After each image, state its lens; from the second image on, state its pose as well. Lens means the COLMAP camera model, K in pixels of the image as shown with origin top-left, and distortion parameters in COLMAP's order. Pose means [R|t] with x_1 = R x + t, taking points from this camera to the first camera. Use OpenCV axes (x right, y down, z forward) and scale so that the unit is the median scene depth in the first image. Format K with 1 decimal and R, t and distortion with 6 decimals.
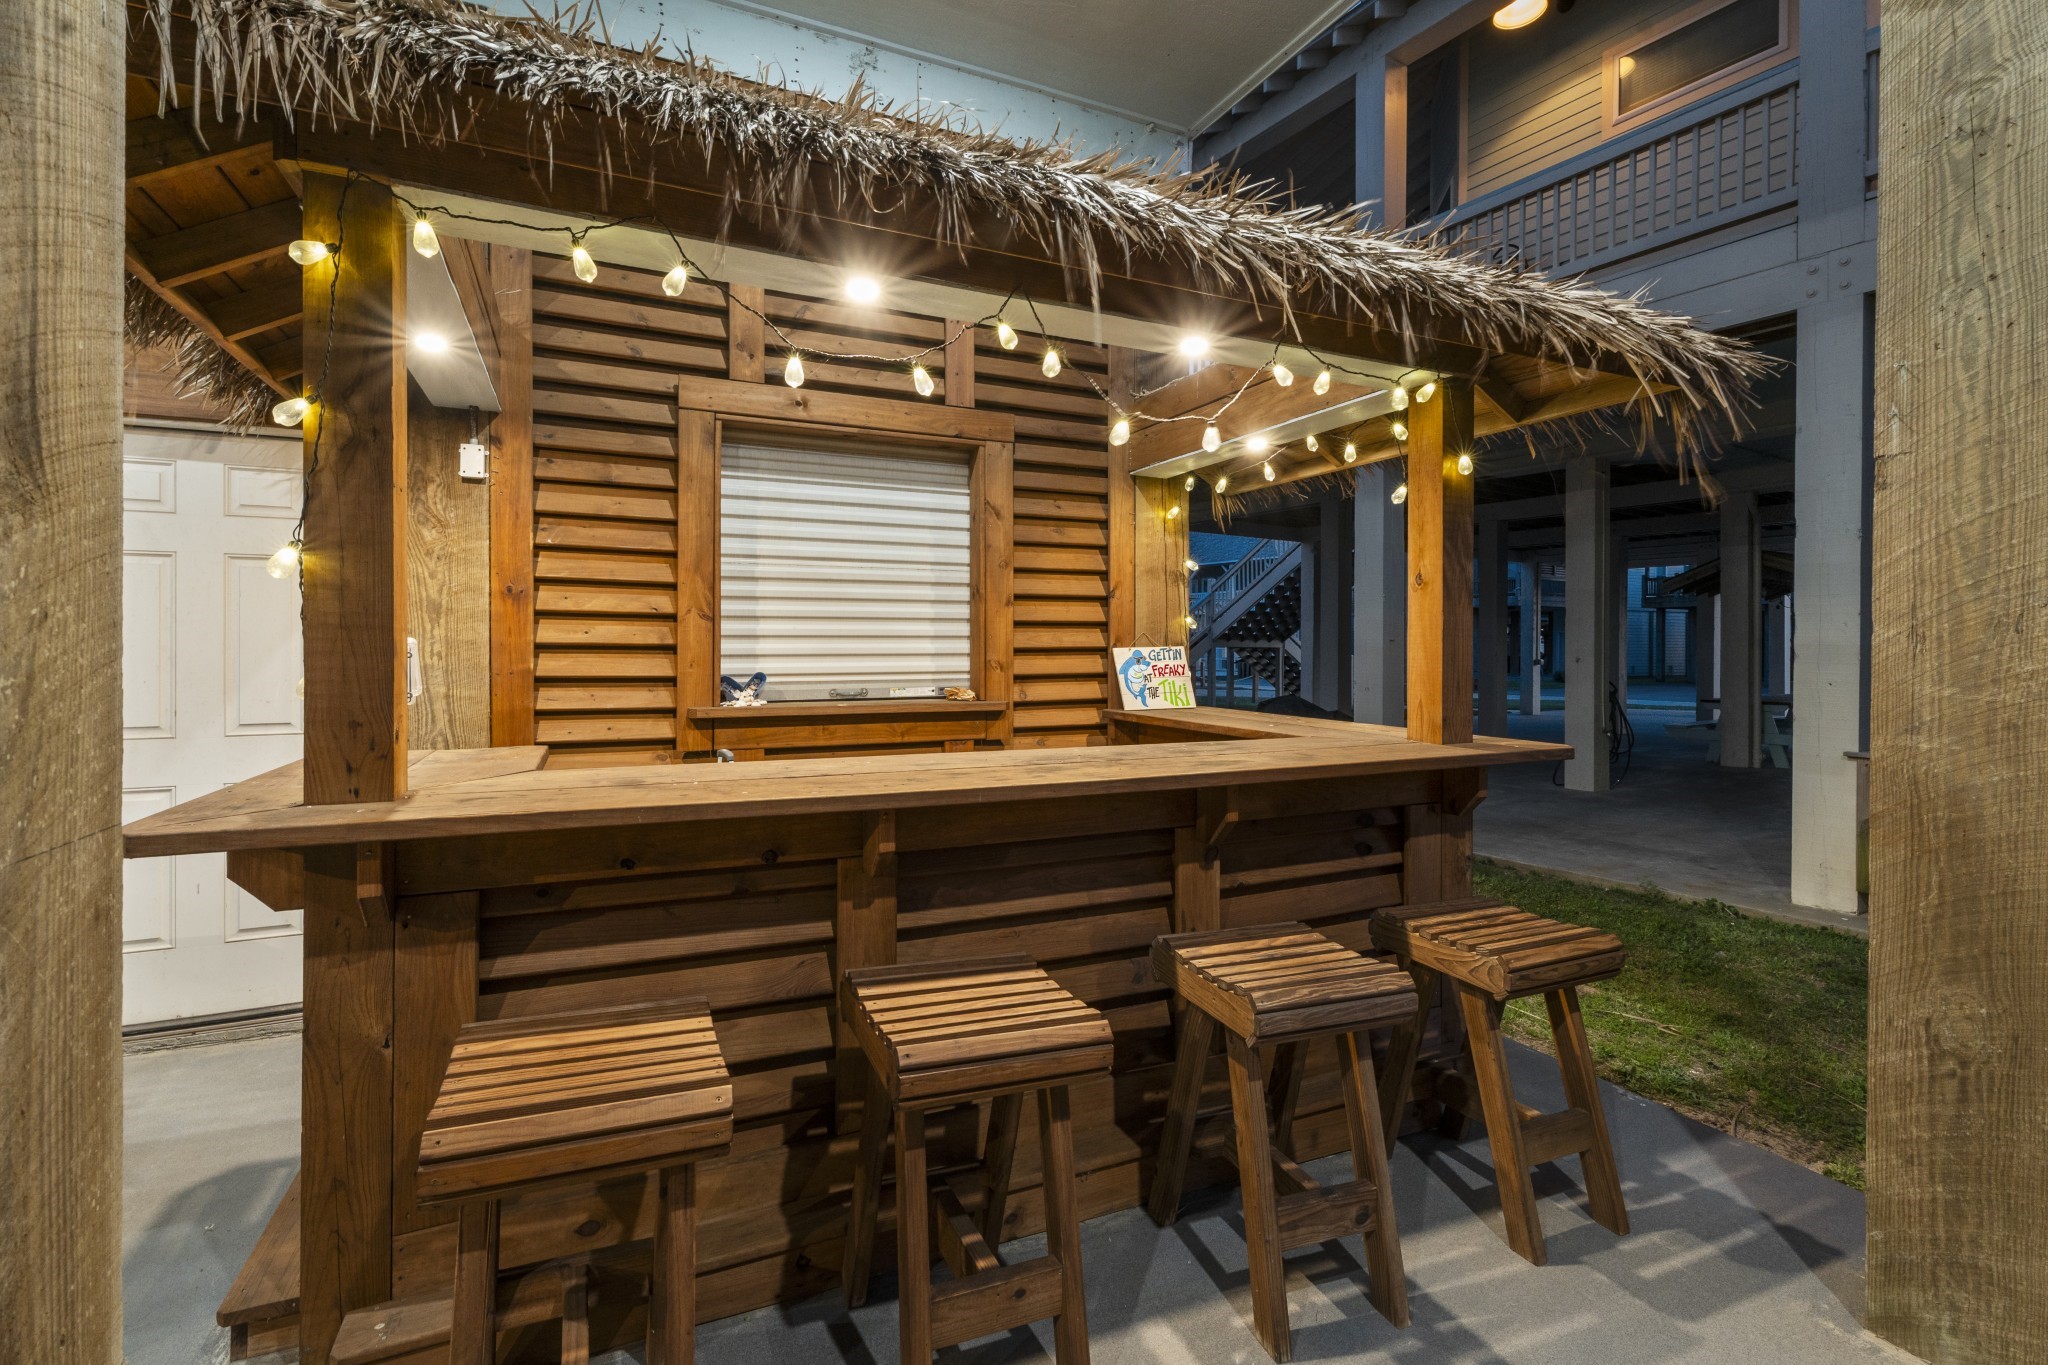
lens RADIAL K [[918.7, 0, 1022.0], [0, 918.7, 645.5], [0, 0, 1]] dist [-0.000521, -0.000301]
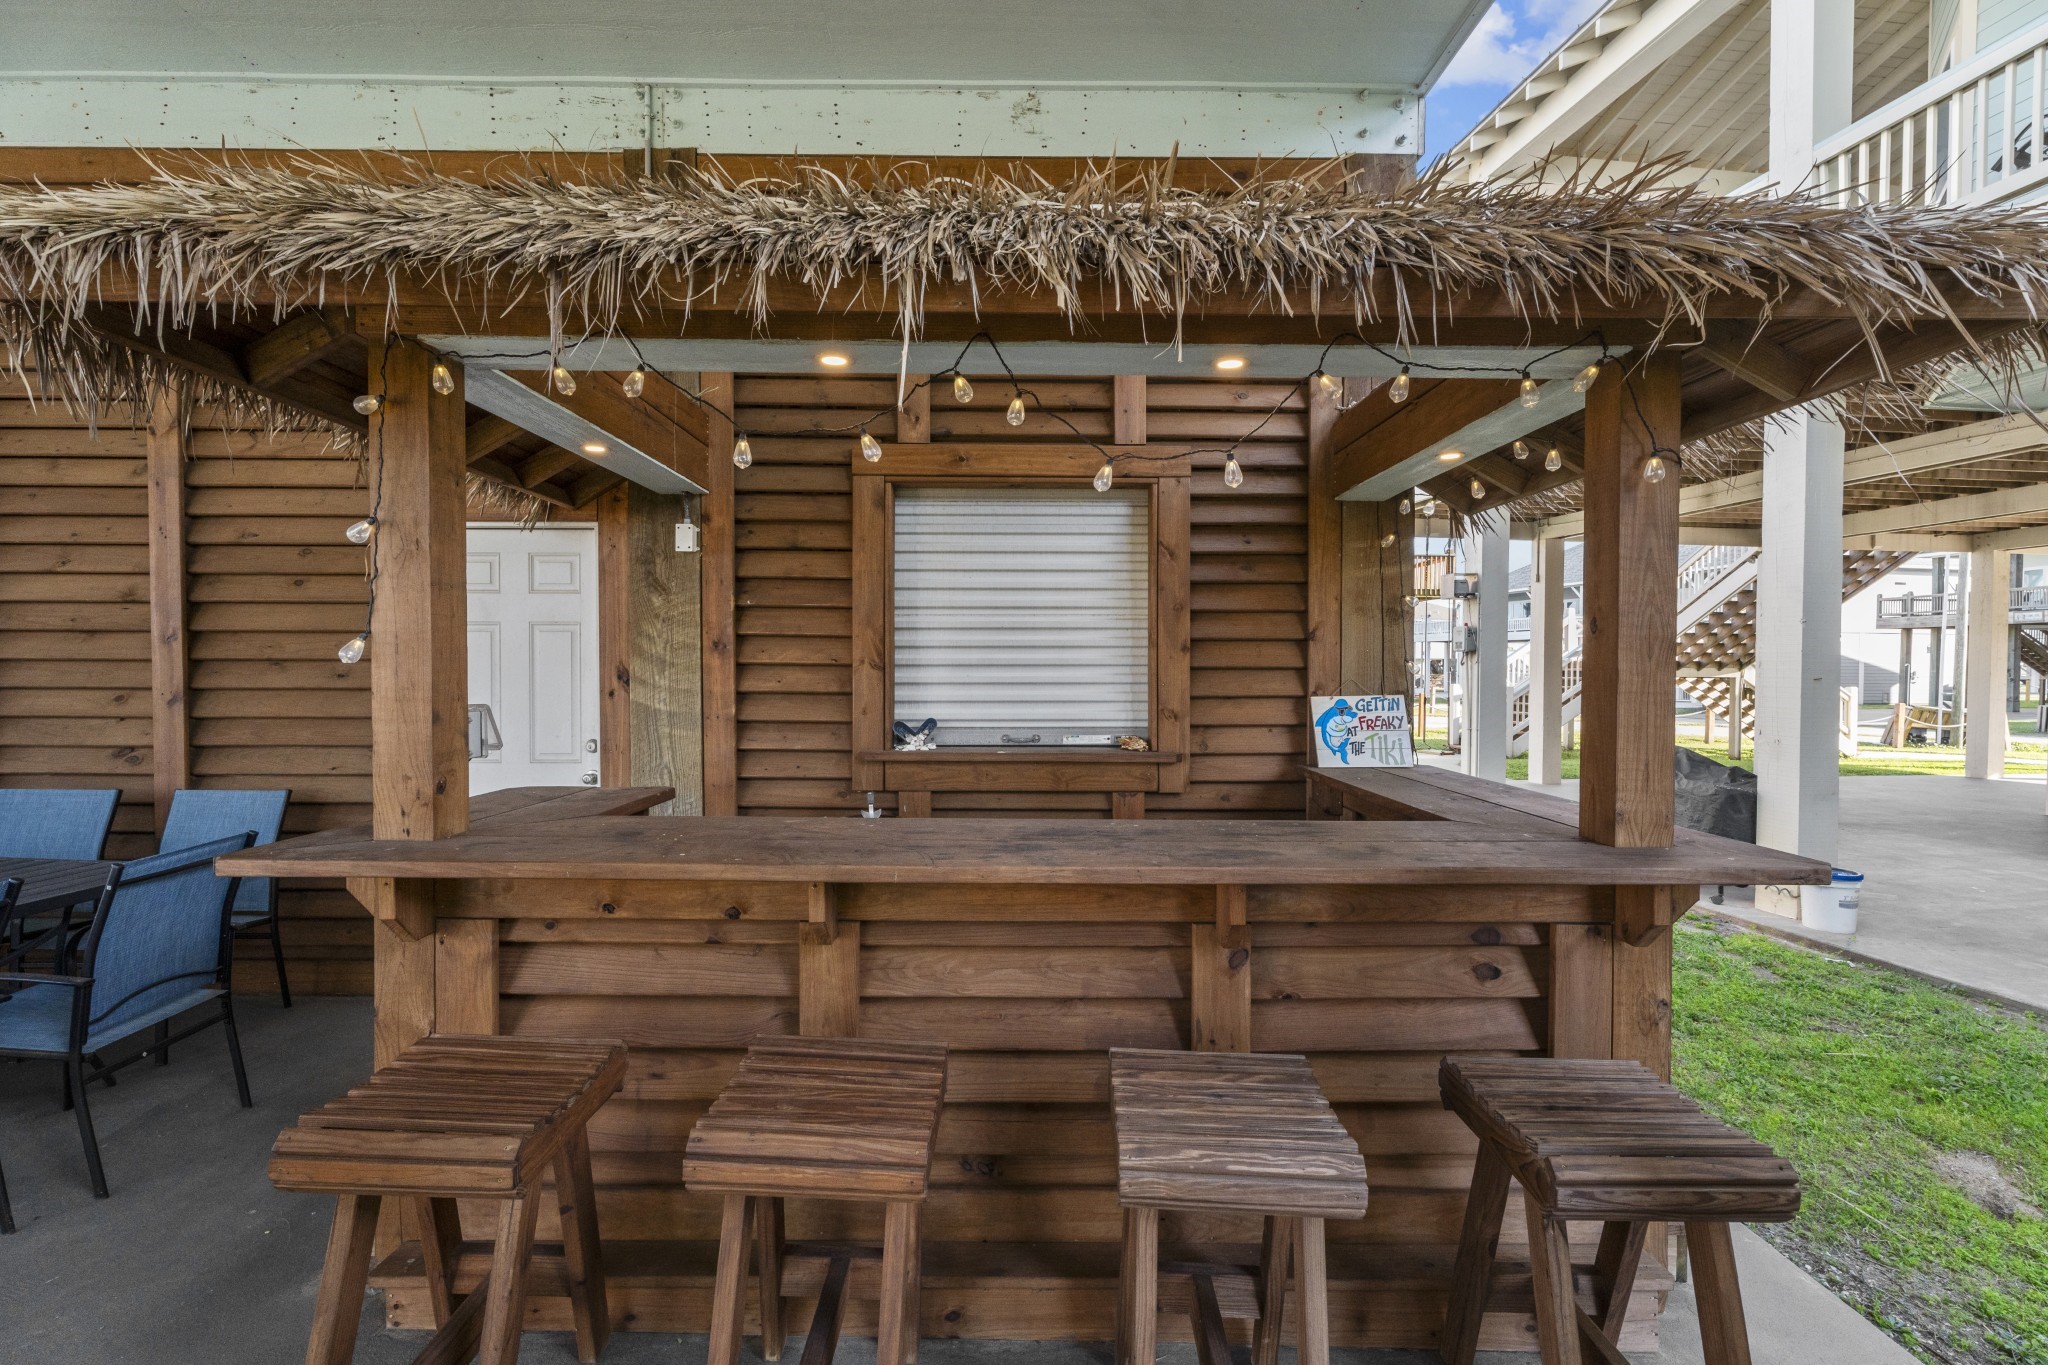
lens RADIAL K [[903.6, 0, 1024.0], [0, 903.6, 682.5], [0, 0, 1]] dist [0.005111, 0.000366]
pose [[0.912107, 0.007588, -0.409882, 0.243186], [-0.001511, 0.999884, 0.015149, -0.028396], [0.409950, -0.013198, 0.912013, 0.098618]]
